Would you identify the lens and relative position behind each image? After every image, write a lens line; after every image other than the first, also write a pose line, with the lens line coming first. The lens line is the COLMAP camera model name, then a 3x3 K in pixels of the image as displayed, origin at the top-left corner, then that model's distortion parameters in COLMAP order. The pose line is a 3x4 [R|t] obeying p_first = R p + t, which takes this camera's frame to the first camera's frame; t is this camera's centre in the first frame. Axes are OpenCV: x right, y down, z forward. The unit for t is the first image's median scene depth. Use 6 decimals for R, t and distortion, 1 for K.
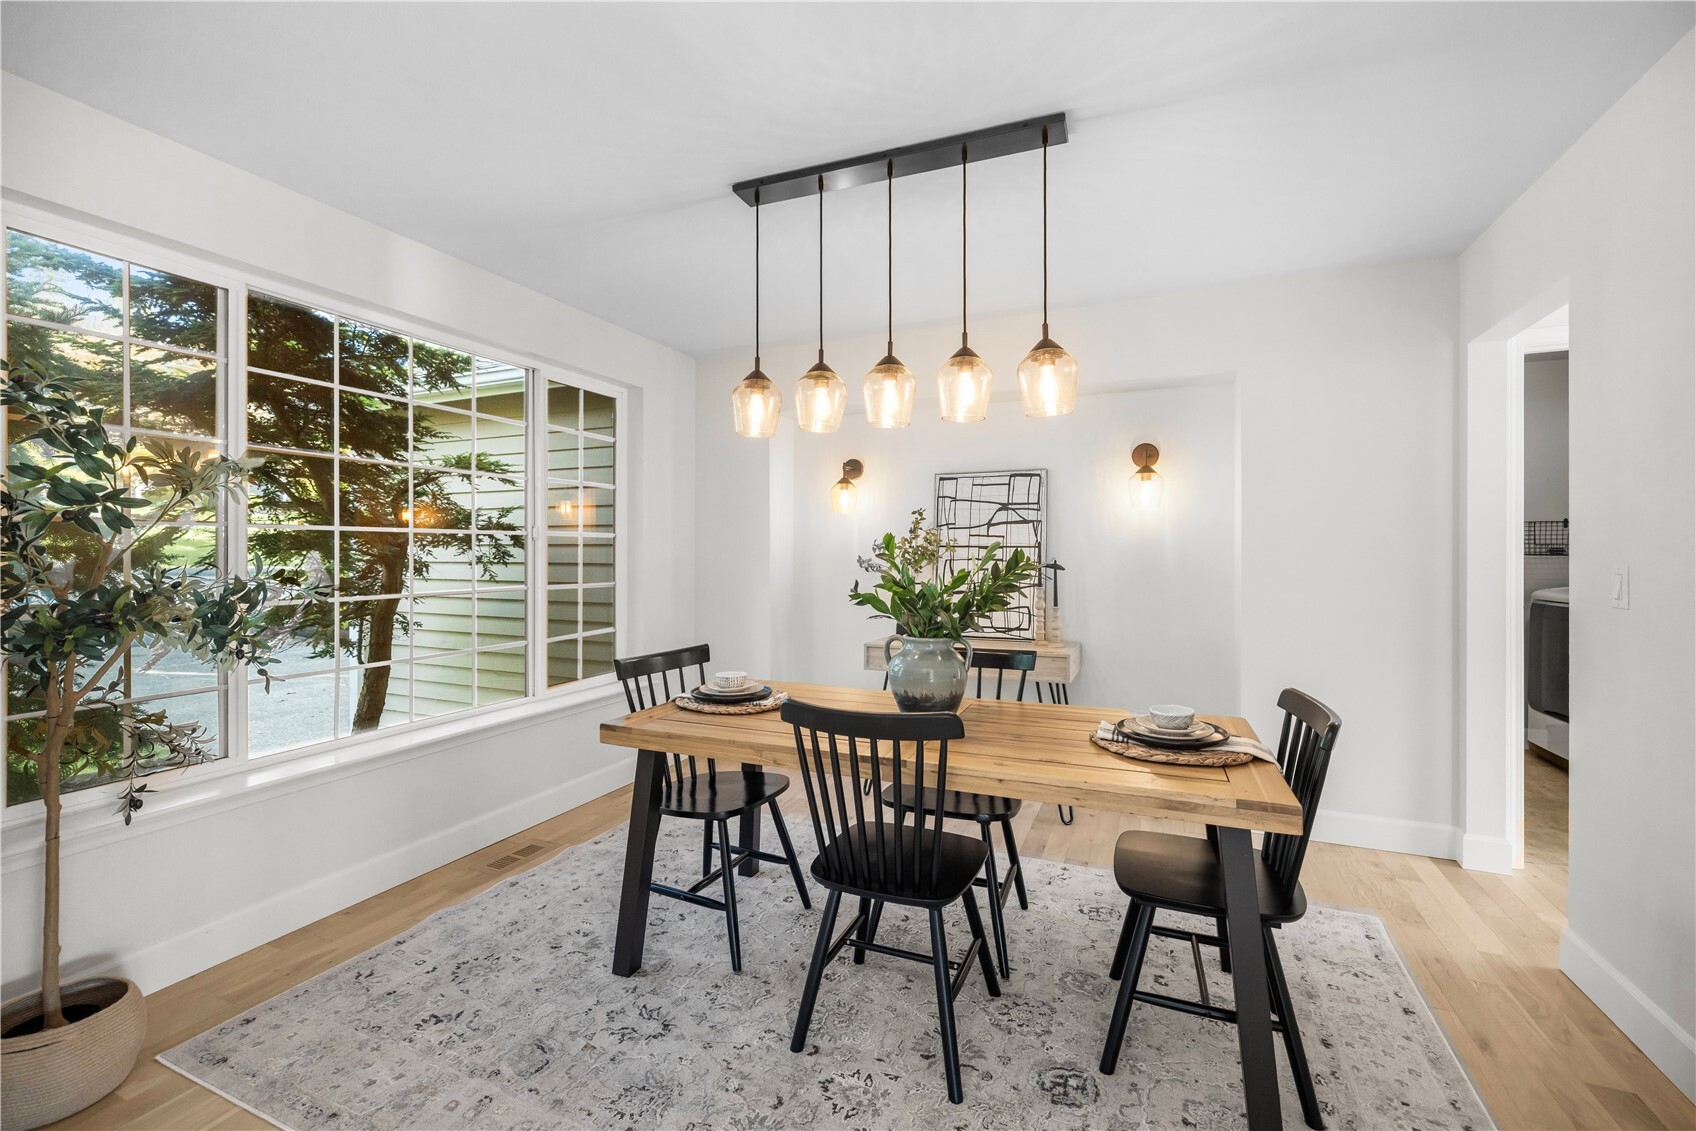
lens RADIAL K [[714.0, 0, 849.4], [0, 714.0, 550.6], [0, 0, 1]] dist [0.000136, -0.001141]
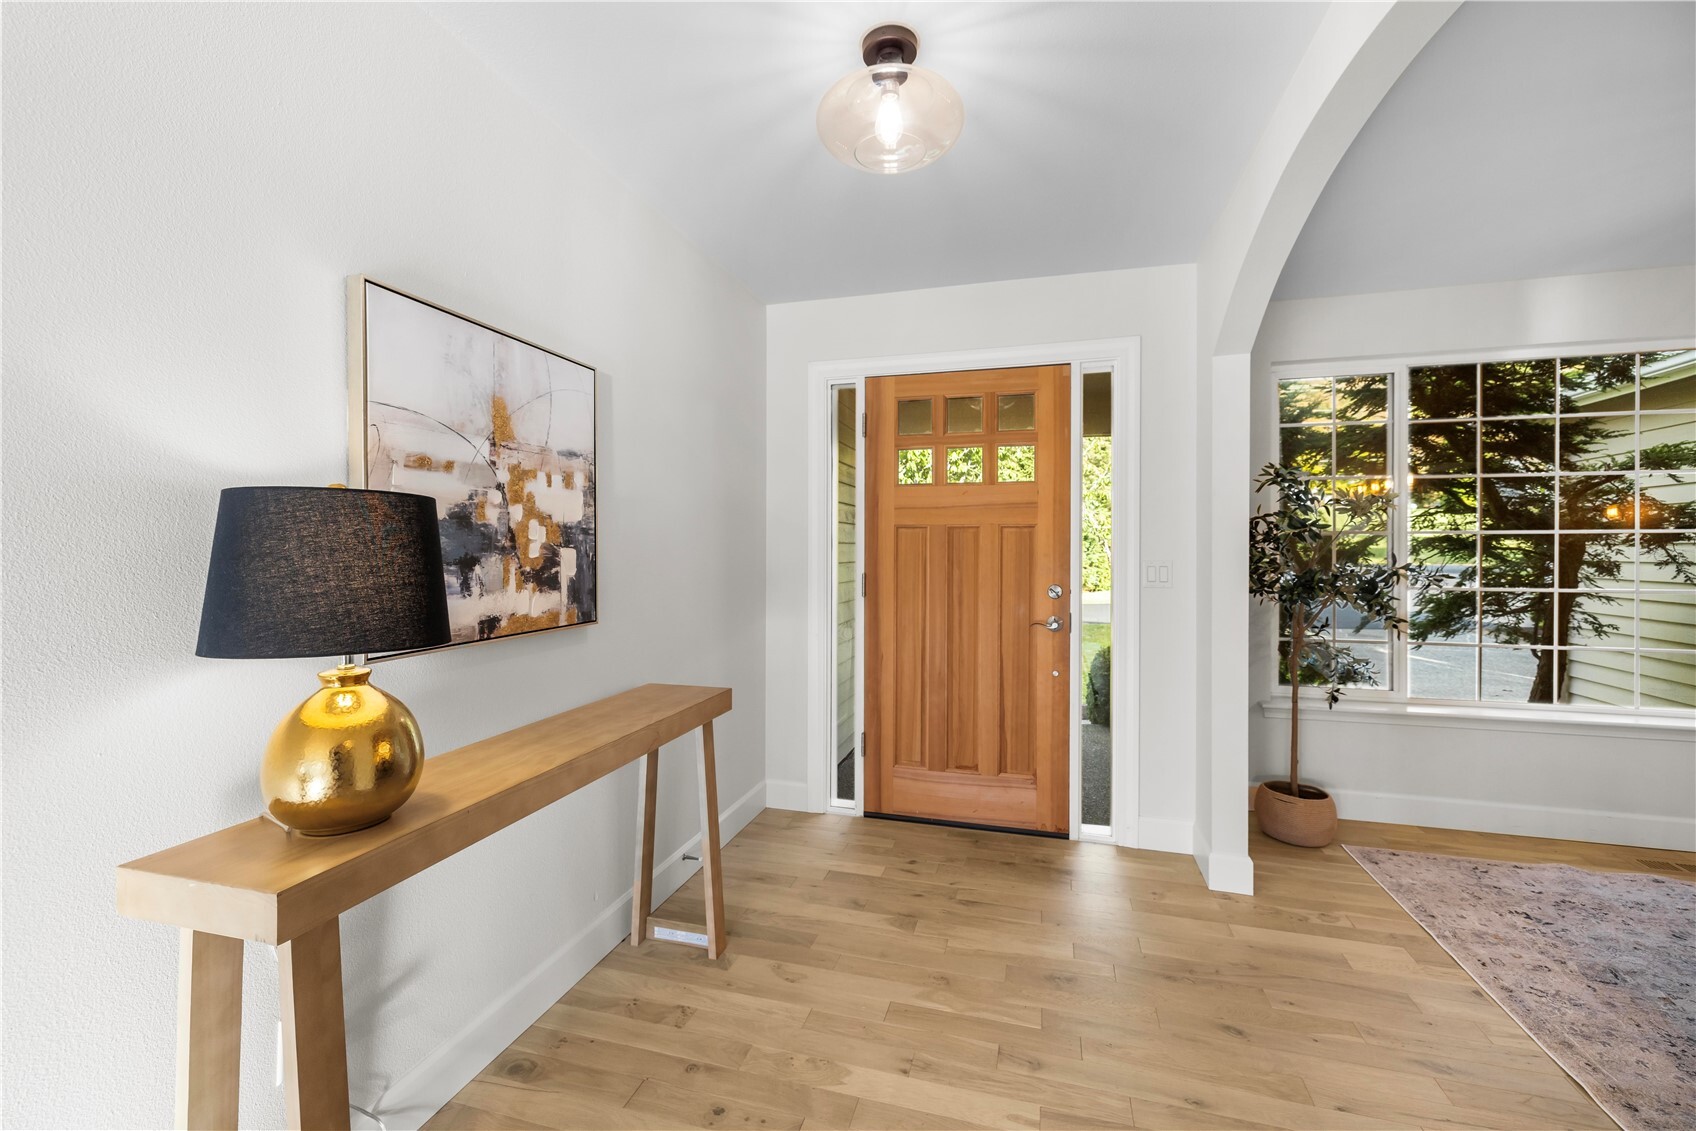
lens RADIAL K [[714.0, 0, 845.1], [0, 714.0, 552.2], [0, 0, 1]] dist [0.000136, -0.001141]
pose [[0.138312, 0.002521, -0.990386, 0.433621], [0.002144, 0.999994, 0.002845, -0.003191], [0.990386, -0.002517, 0.138306, -0.325738]]
